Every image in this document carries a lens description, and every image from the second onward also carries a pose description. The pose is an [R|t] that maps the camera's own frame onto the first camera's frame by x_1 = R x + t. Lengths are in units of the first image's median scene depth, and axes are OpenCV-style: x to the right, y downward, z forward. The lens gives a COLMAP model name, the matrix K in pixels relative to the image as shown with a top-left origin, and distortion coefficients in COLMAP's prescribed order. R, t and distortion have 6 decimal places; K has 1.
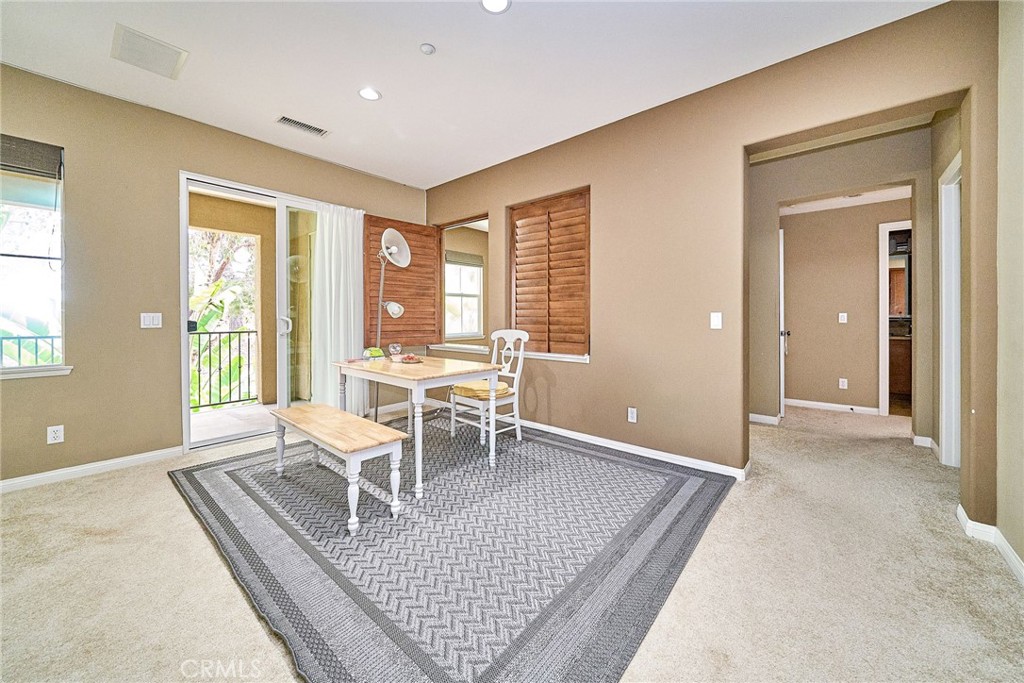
lens RADIAL K [[370.7, 0, 523.4], [0, 370.7, 318.6], [0, 0, 1]] dist [0.000085, -0.000459]
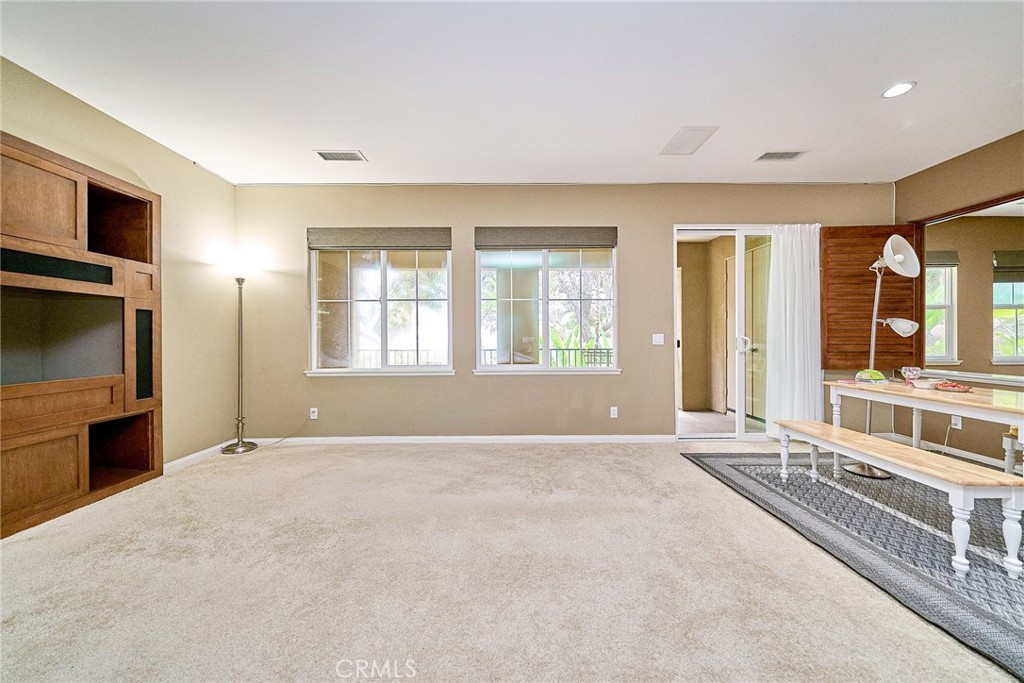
lens RADIAL K [[357.3, 0, 519.0], [0, 357.3, 341.4], [0, 0, 1]] dist [0.000408, -0.000951]
pose [[0.654832, 0.005734, -0.755753, -0.340735], [0.000692, 0.999966, 0.008186, 0.001661], [0.755774, -0.005883, 0.654806, -0.252015]]
